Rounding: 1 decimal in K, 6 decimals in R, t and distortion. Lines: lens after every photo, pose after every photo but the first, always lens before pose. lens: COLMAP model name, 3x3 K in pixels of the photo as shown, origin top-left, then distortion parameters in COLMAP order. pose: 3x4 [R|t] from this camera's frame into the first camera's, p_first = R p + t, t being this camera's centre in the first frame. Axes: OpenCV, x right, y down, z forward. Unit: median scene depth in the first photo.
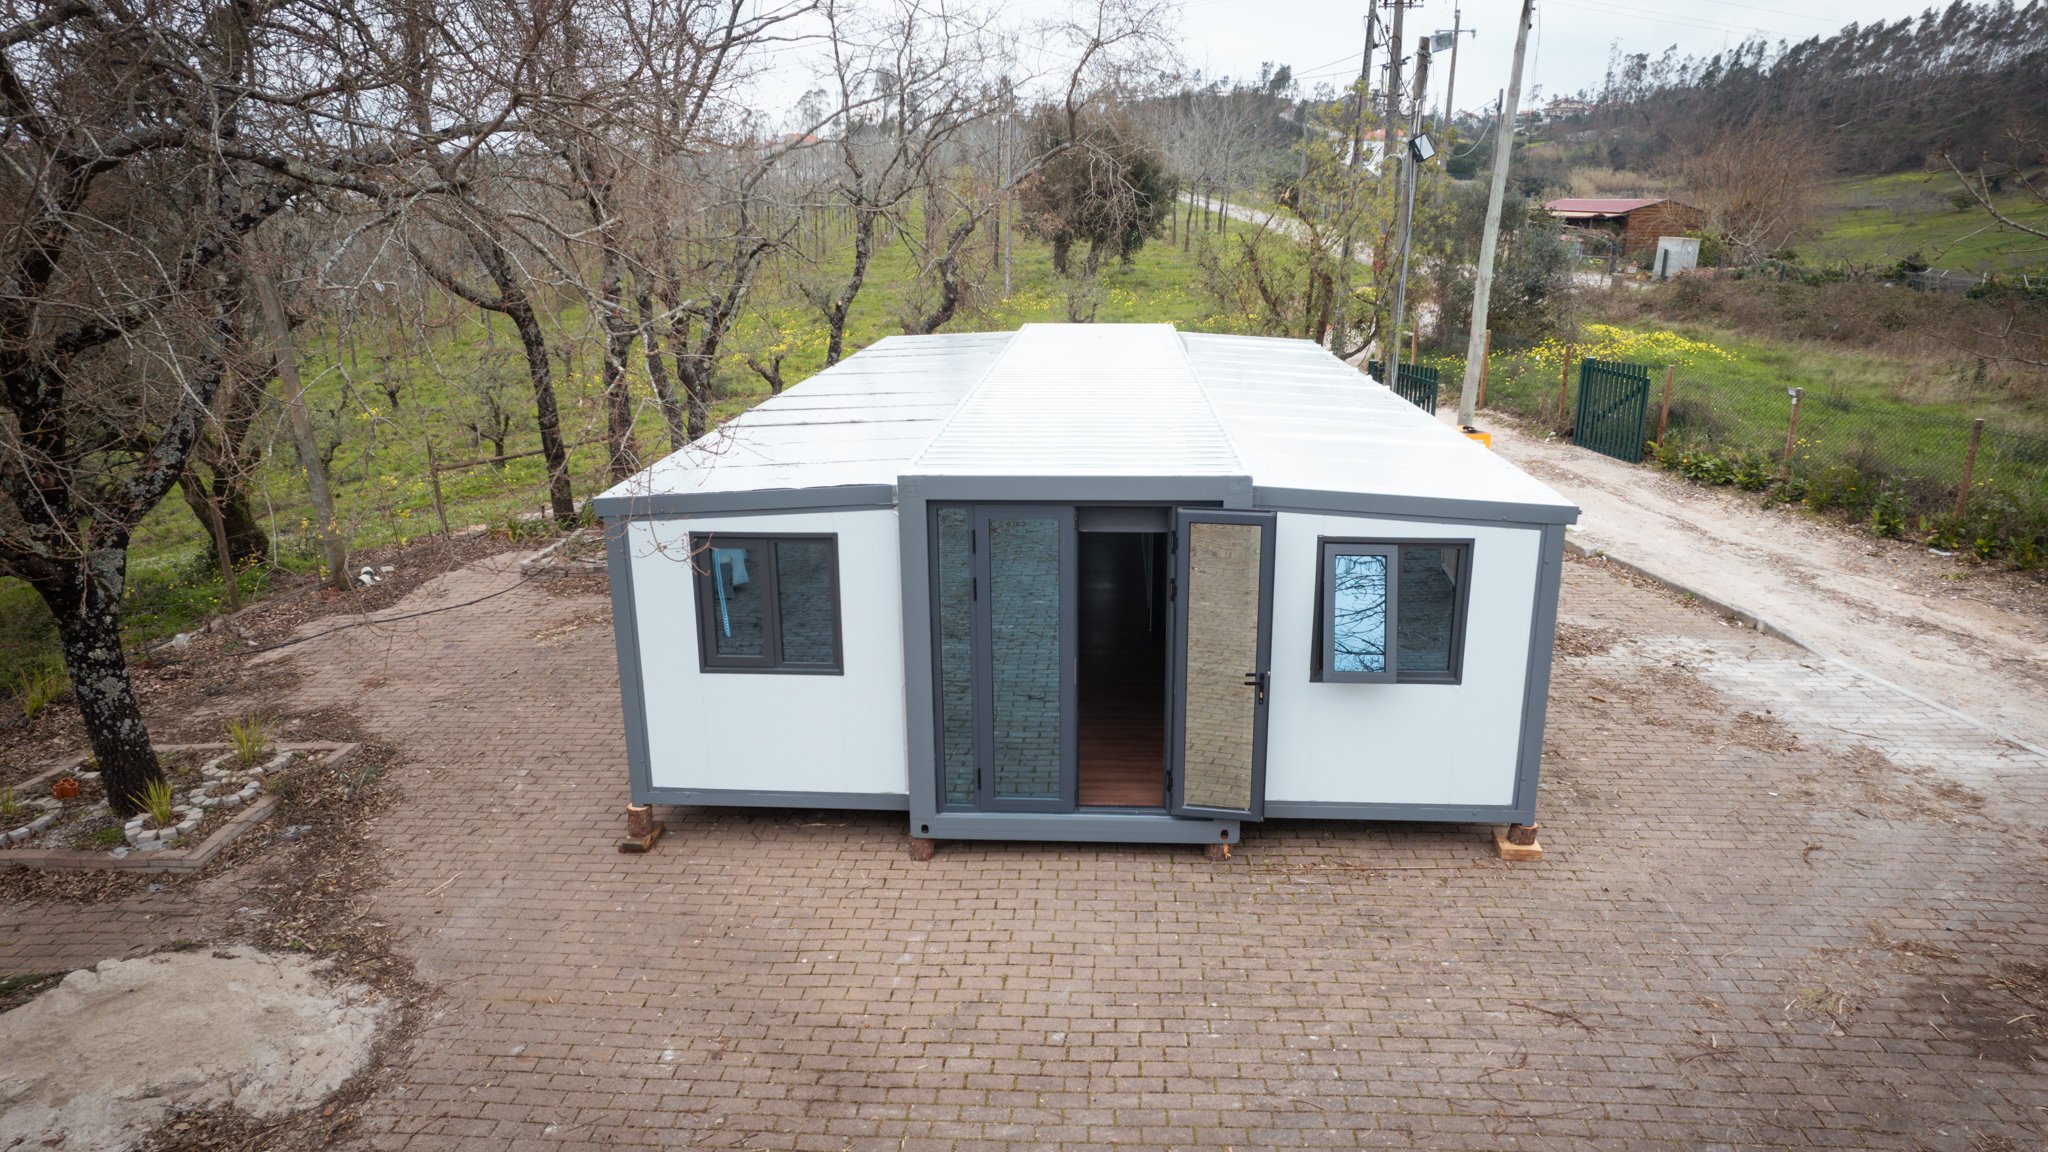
lens RADIAL K [[1315.1, 0, 1024.0], [0, 1315.1, 576.0], [0, 0, 1]] dist [-0.084484, 0.077612]
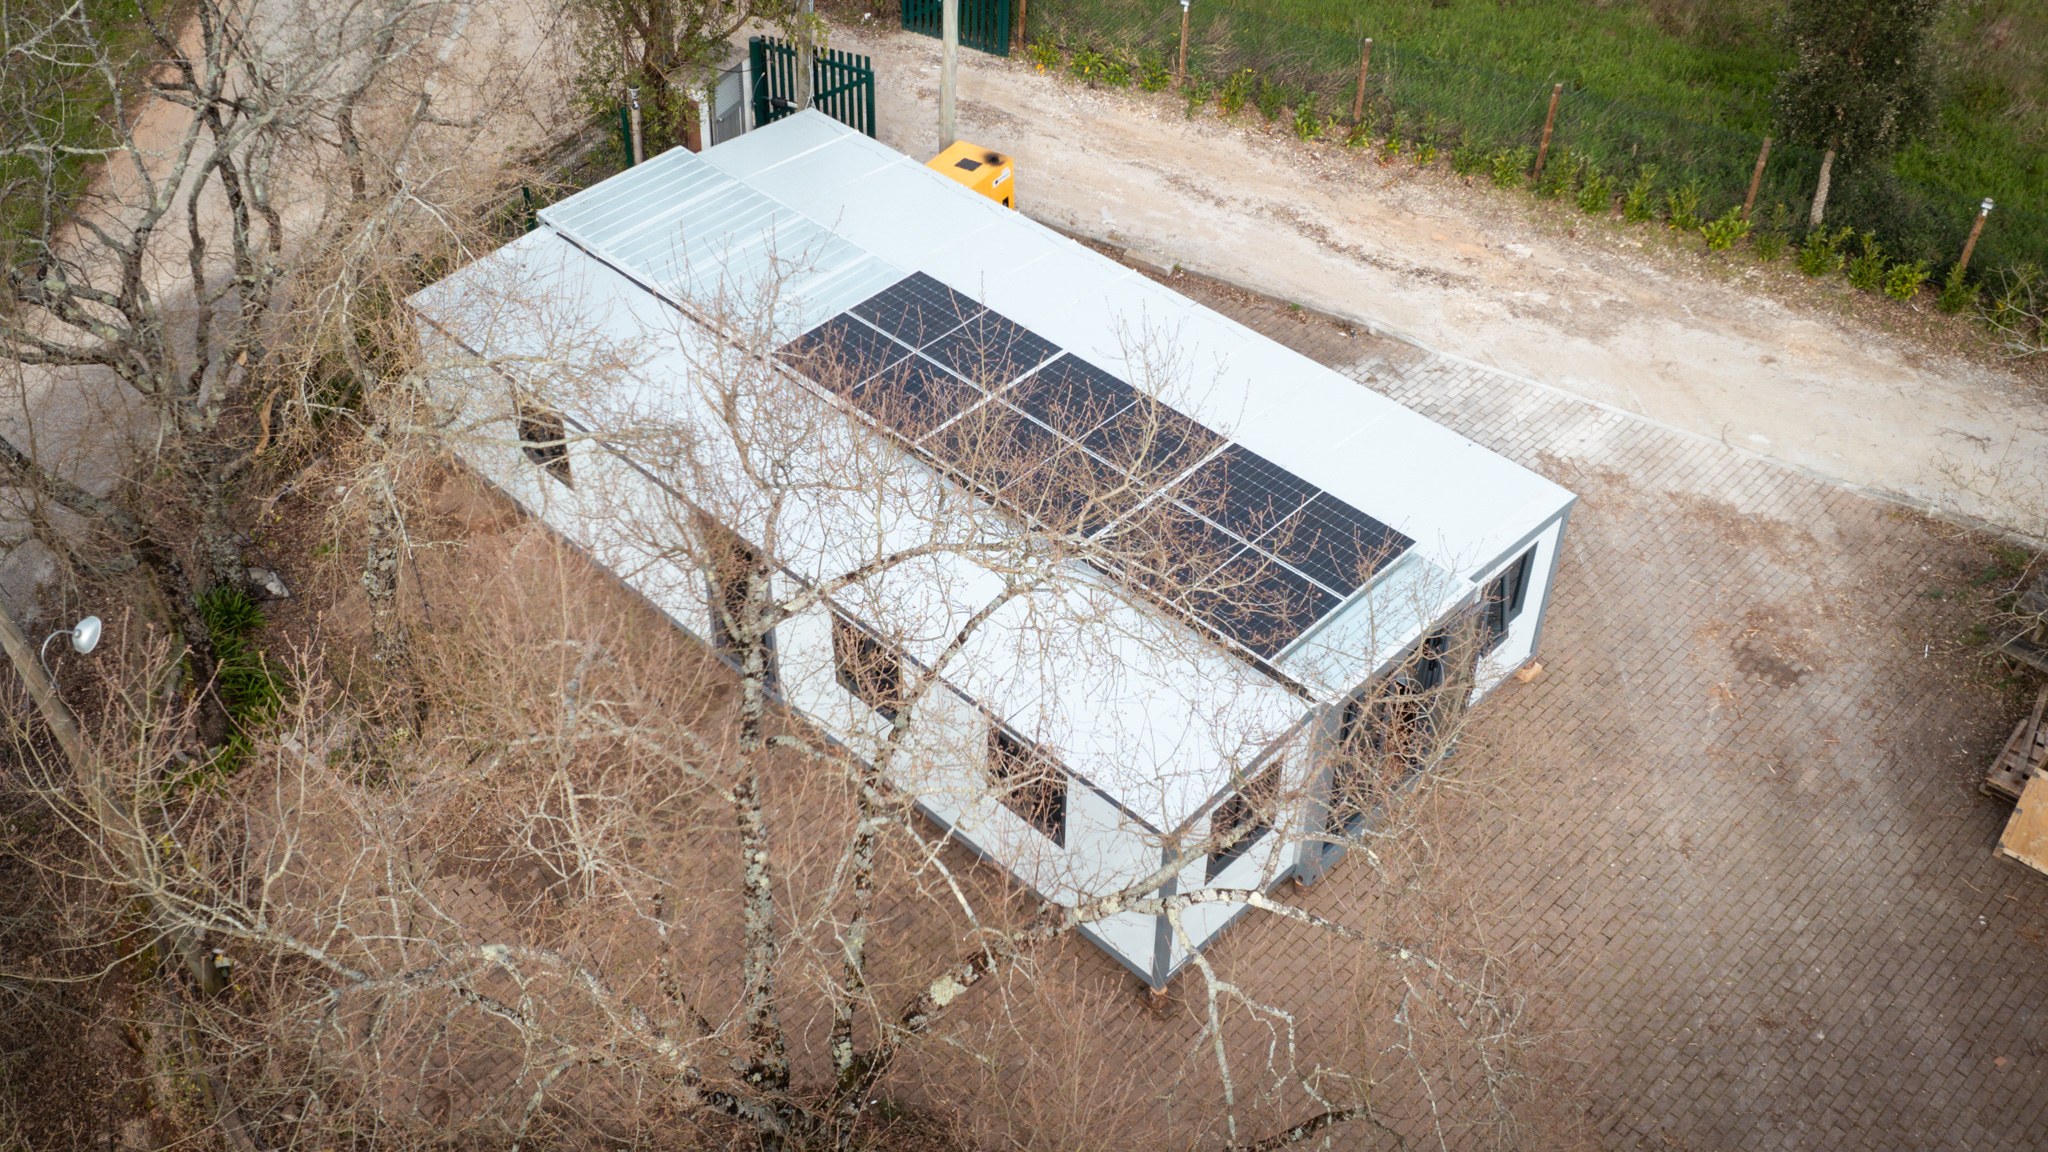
lens RADIAL K [[2003.5, 0, 926.2], [0, 2003.5, 578.7], [0, 0, 1]] dist [-0.045219, -0.004969]
pose [[0.668712, -0.503365, 0.547217, -1.255095], [0.215911, 0.835732, 0.504911, -1.150559], [-0.711482, -0.219490, 0.667547, -0.076844]]
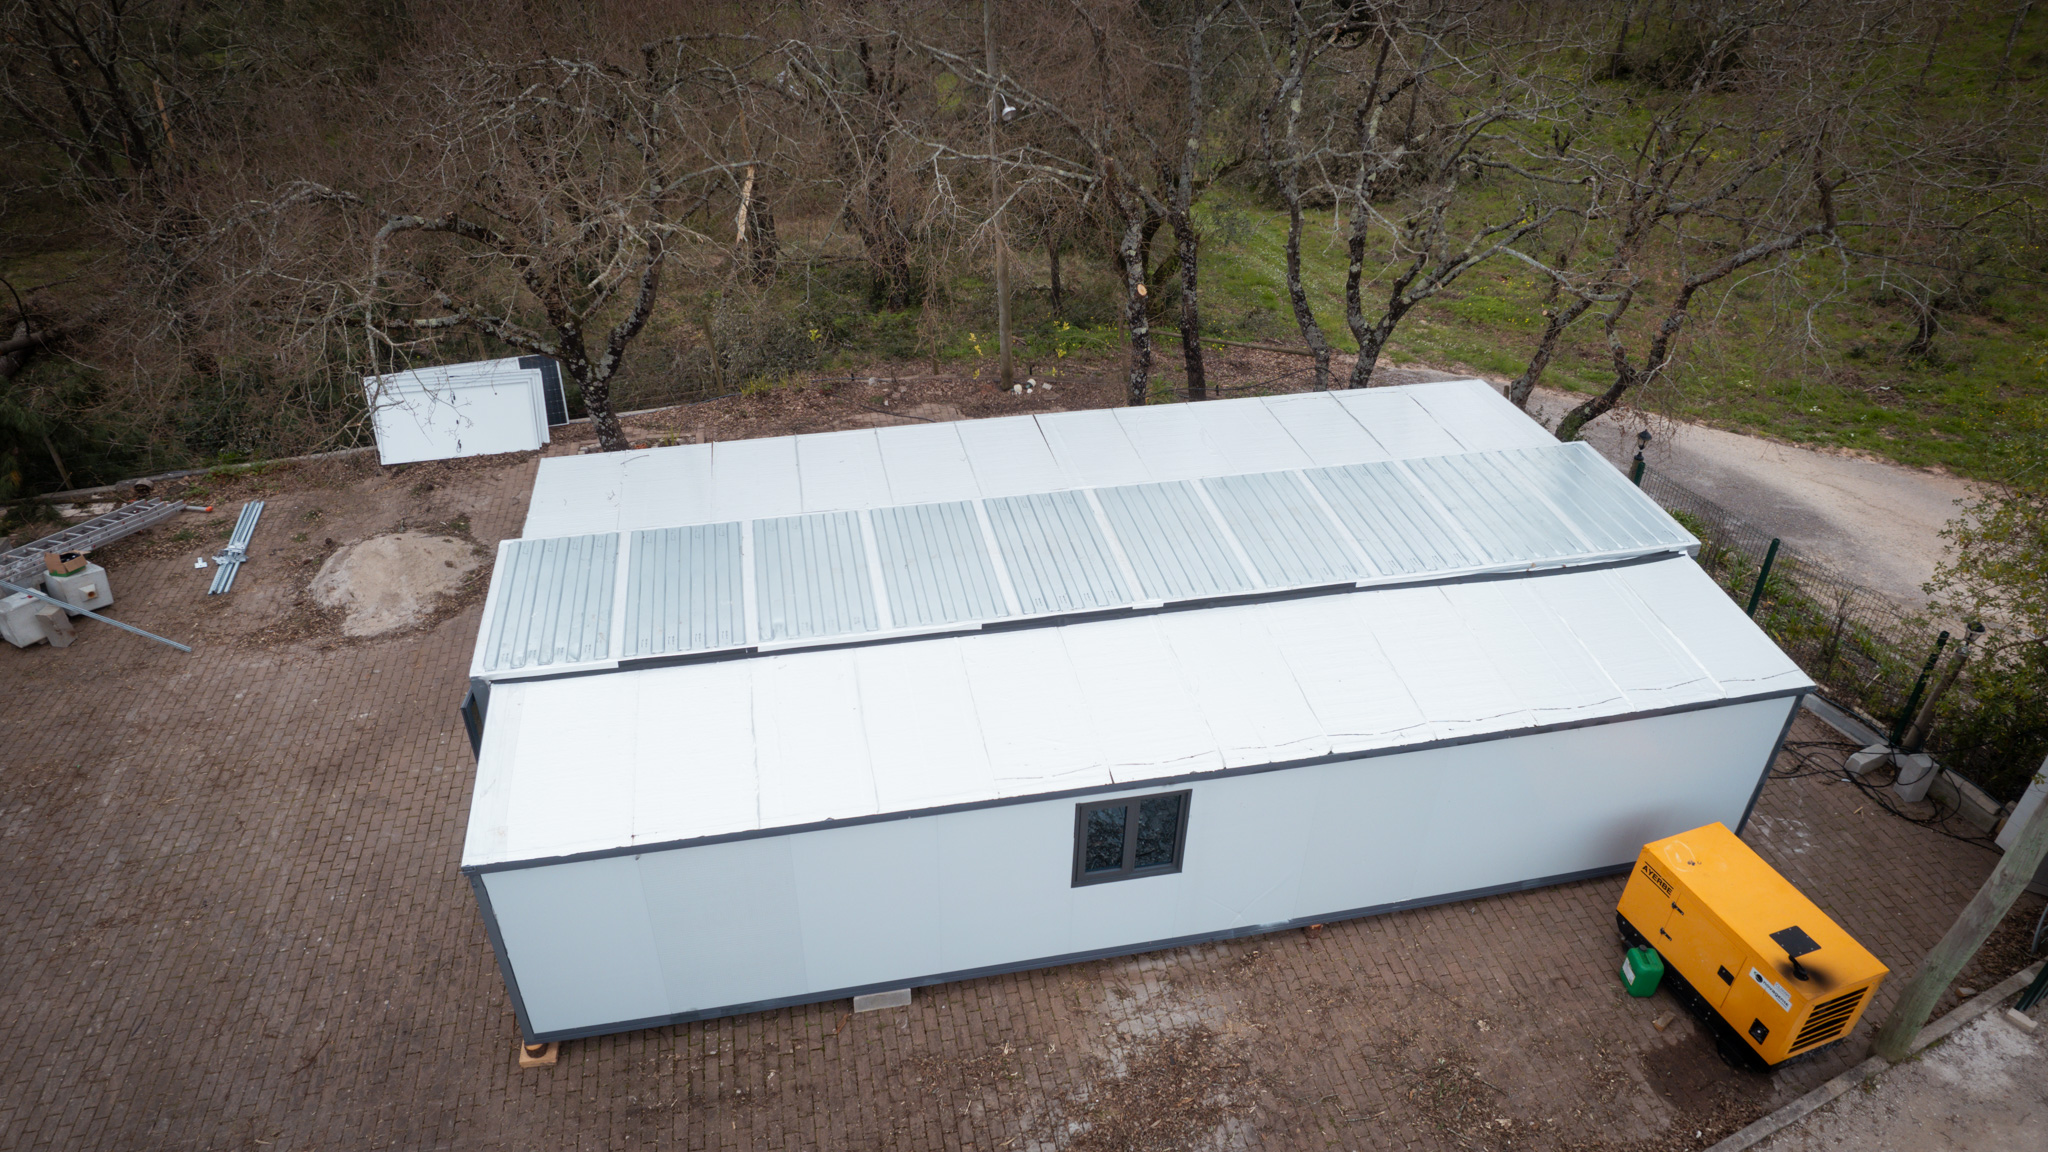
lens RADIAL K [[1315.1, 0, 1024.0], [0, 1315.1, 576.0], [0, 0, 1]] dist [-0.084484, 0.077612]
pose [[0.270826, 0.546089, -0.792742, 1.126231], [-0.272743, 0.833303, 0.480851, -0.814095], [0.923182, 0.085988, 0.374622, 0.836118]]
